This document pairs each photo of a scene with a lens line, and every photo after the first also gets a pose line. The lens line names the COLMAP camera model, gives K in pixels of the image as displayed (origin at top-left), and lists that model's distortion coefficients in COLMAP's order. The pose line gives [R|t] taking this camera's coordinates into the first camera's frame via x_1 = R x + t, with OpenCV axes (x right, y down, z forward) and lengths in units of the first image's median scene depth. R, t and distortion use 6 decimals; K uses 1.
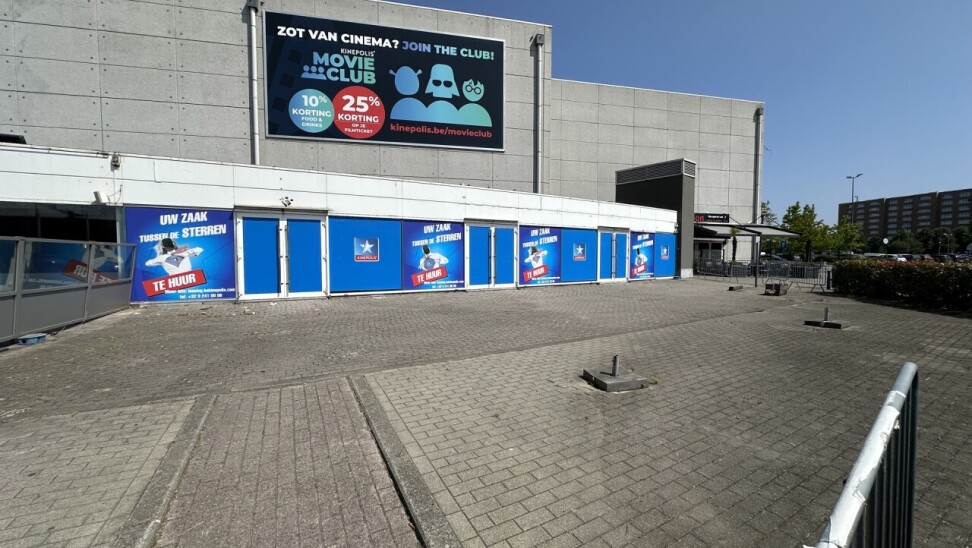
lens RADIAL K [[386.9, 0, 486.0], [0, 386.9, 274.0], [0, 0, 1]] dist [-0.002592, -0.000093]
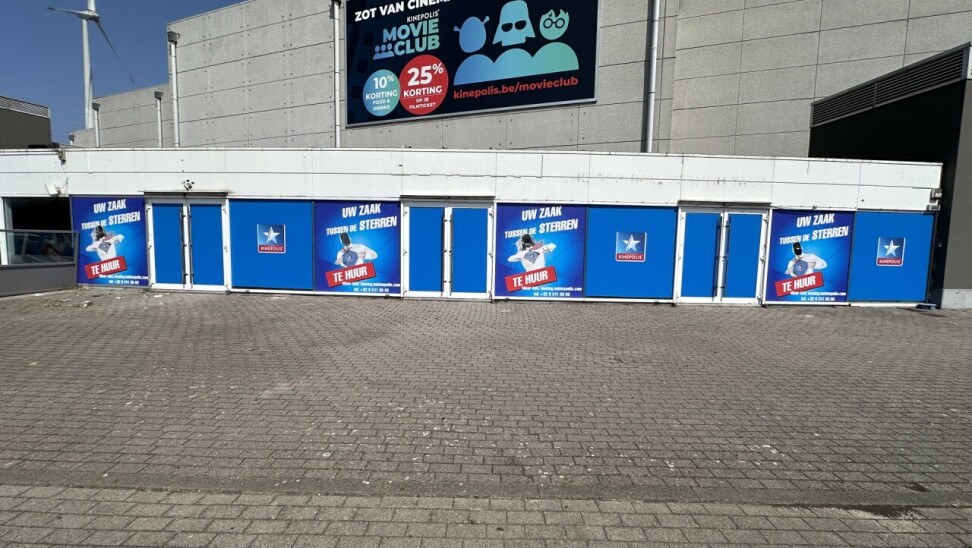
lens RADIAL K [[386.9, 0, 486.0], [0, 386.9, 274.0], [0, 0, 1]] dist [-0.002592, -0.000093]
pose [[0.836739, 0.060968, -0.544197, 0.352819], [-0.046238, 0.998100, 0.040727, -0.028516], [0.545646, -0.008915, 0.837968, 0.374883]]
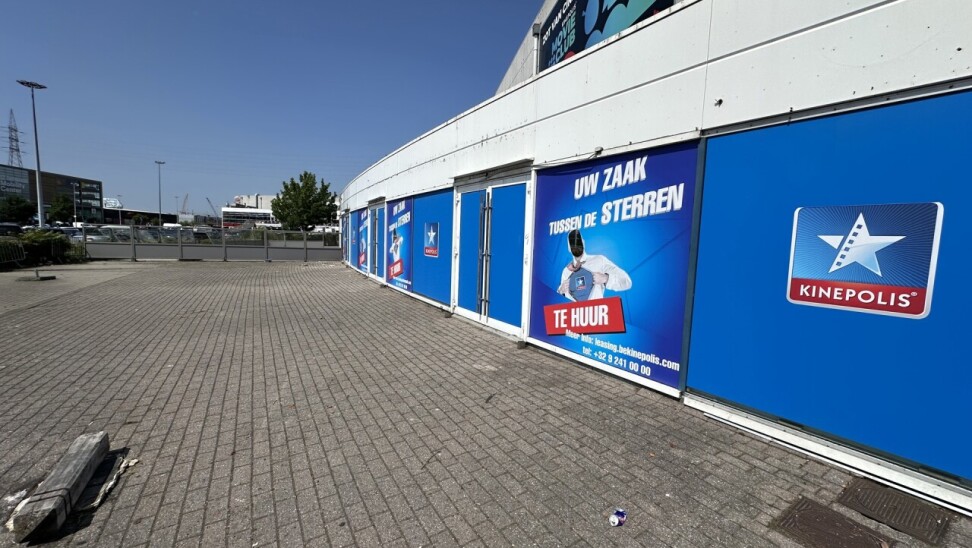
lens RADIAL K [[386.9, 0, 486.0], [0, 386.9, 274.0], [0, 0, 1]] dist [-0.002592, -0.000093]
pose [[-0.045601, 0.087559, -0.995115, 0.689074], [-0.084665, 0.992228, 0.091185, -0.060371], [0.995365, 0.088410, -0.037834, 1.022035]]
